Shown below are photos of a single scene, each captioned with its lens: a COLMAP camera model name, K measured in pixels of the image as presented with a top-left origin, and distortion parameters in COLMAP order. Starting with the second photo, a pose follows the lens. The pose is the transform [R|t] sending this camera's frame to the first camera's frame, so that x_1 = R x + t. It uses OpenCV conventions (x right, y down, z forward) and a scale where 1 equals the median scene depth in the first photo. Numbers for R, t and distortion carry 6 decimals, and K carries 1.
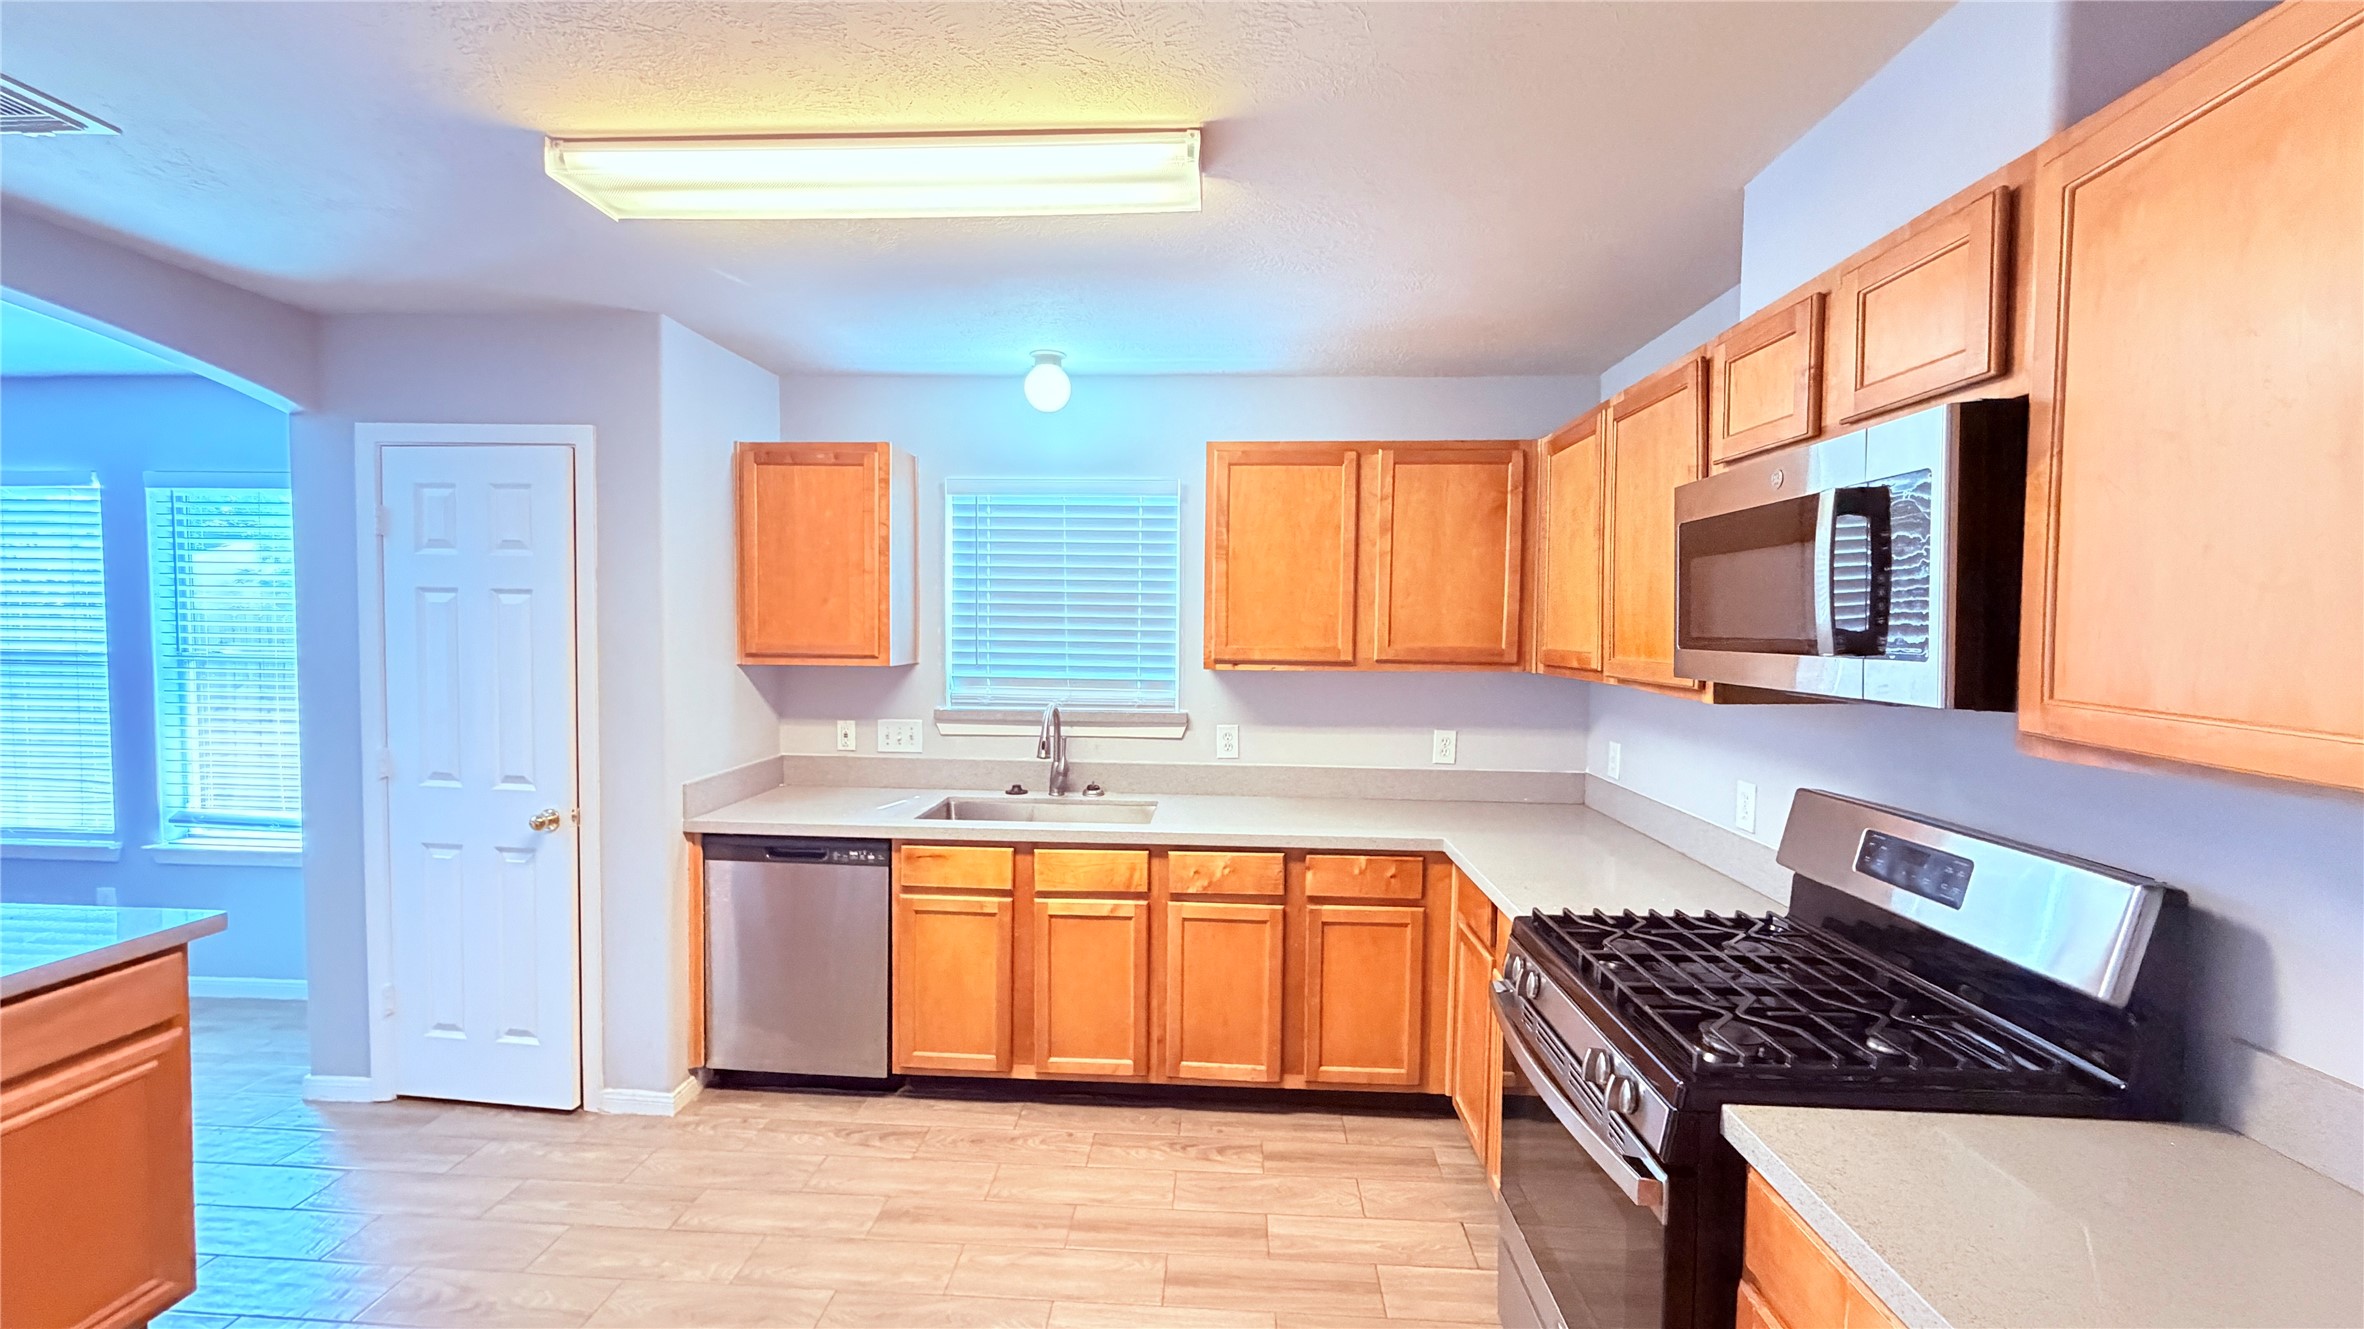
lens RADIAL K [[952.5, 0, 1182.0], [0, 952.5, 664.5], [0, 0, 1]] dist [-0.000448, 0.000054]
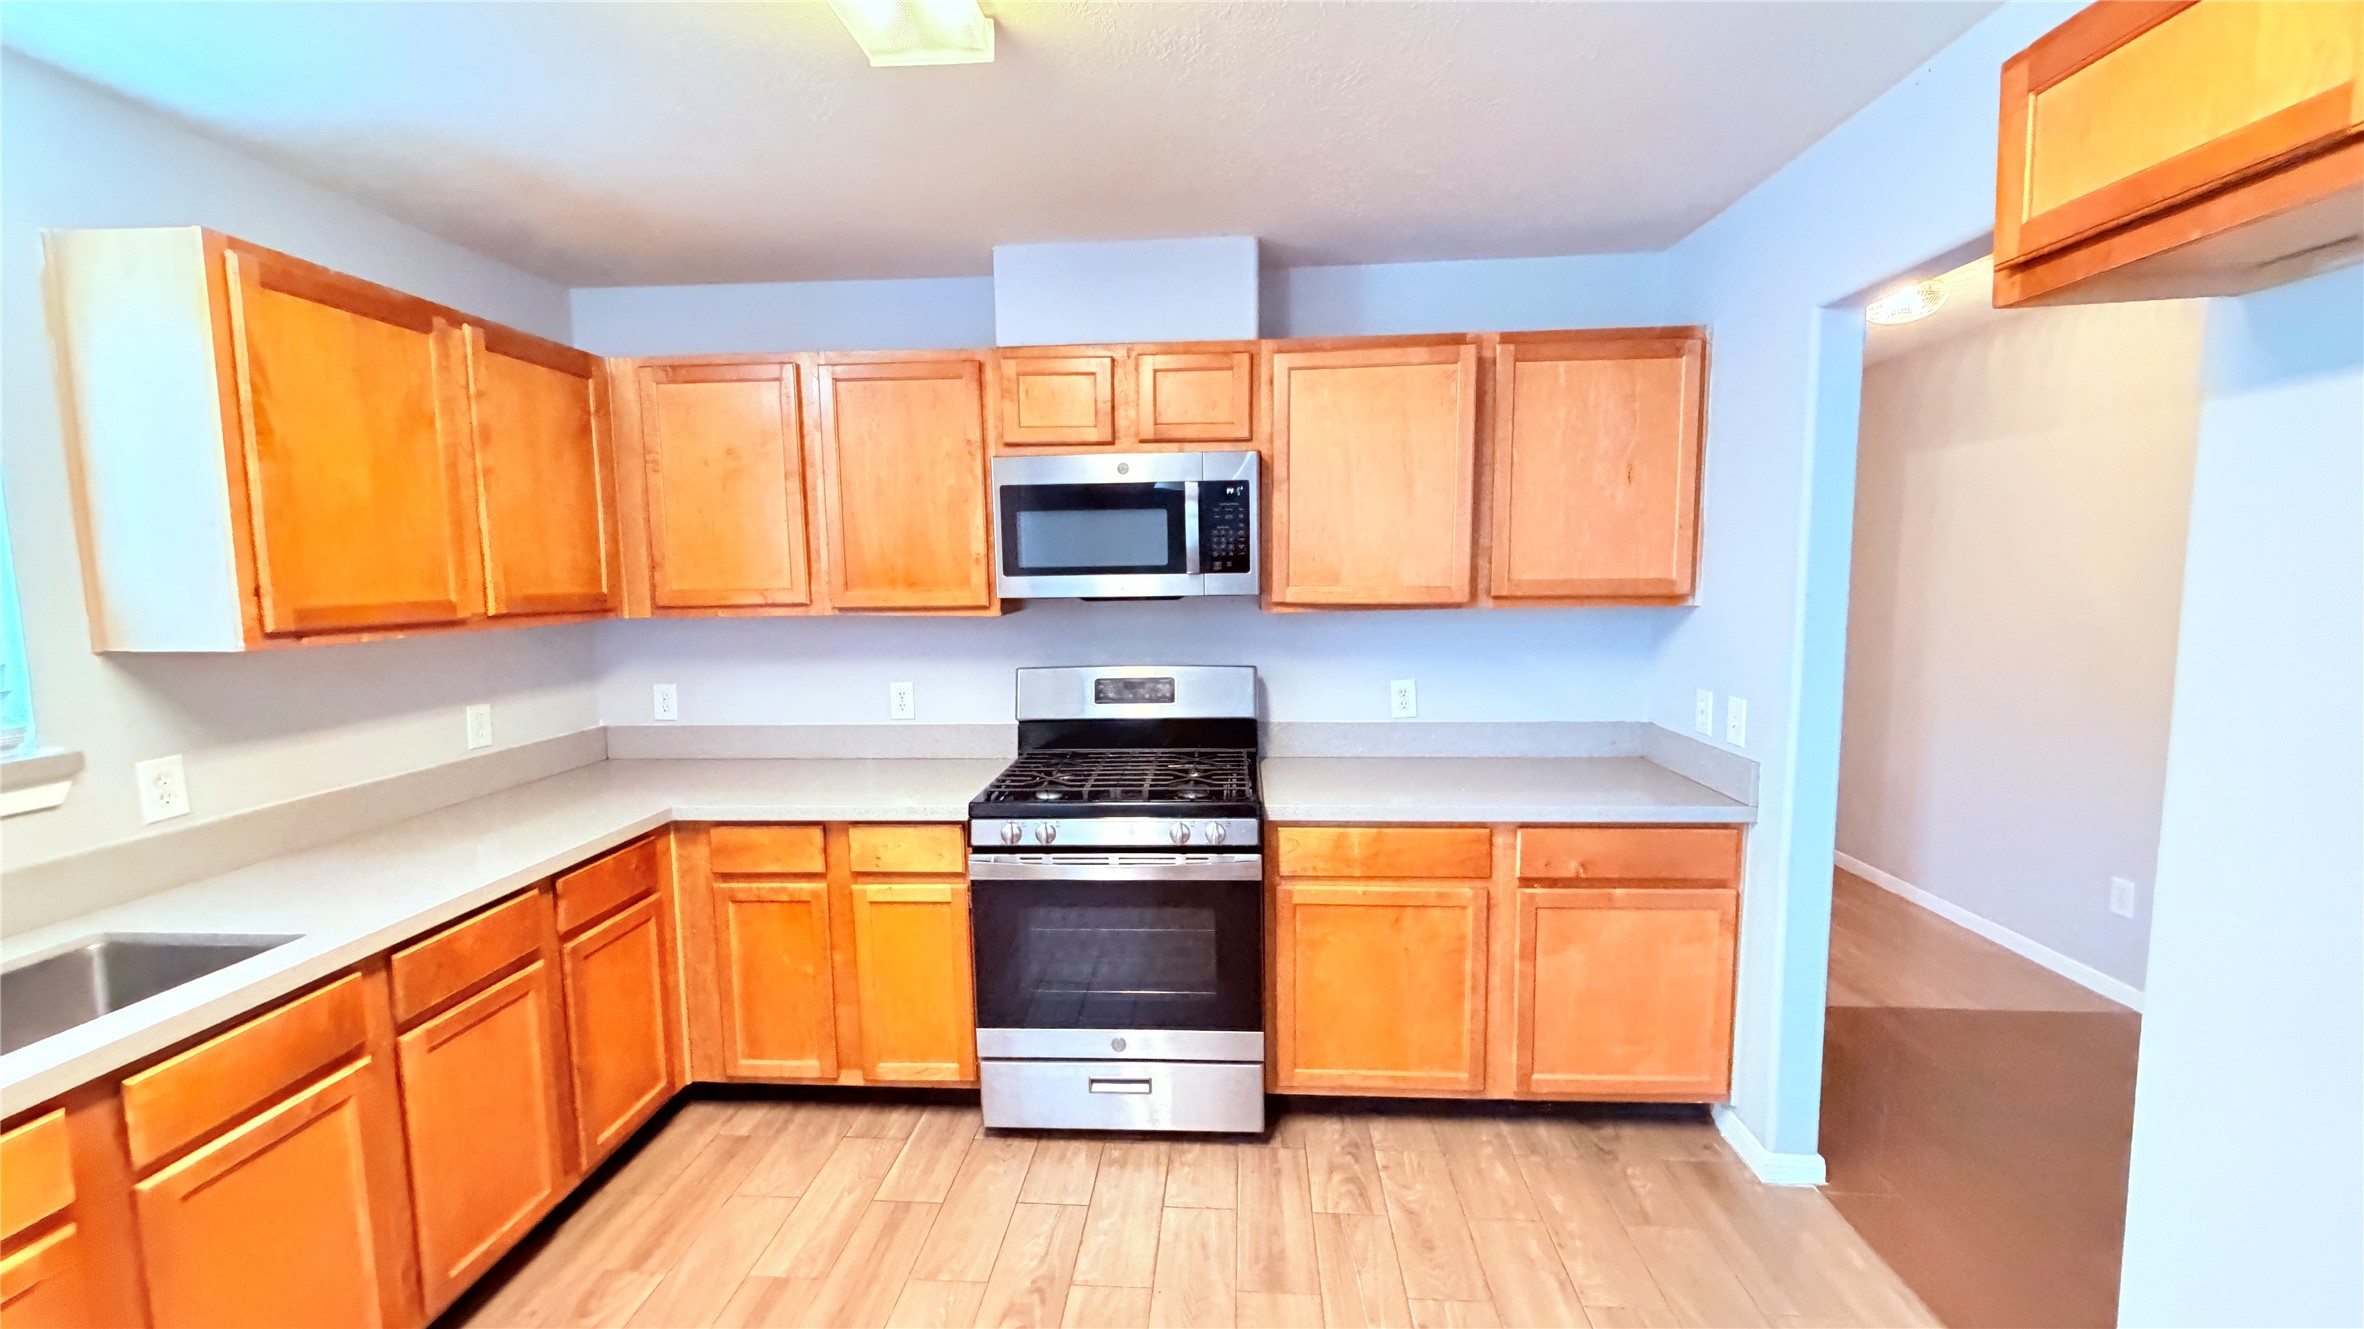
lens RADIAL K [[932.6, 0, 1182.0], [0, 932.6, 664.5], [0, 0, 1]] dist [-0.006925, 0.000436]
pose [[0.000570, -0.112003, 0.993708, -0.527969], [0.057820, 0.992049, 0.111783, -0.016707], [-0.998327, 0.057393, 0.007042, 0.470917]]
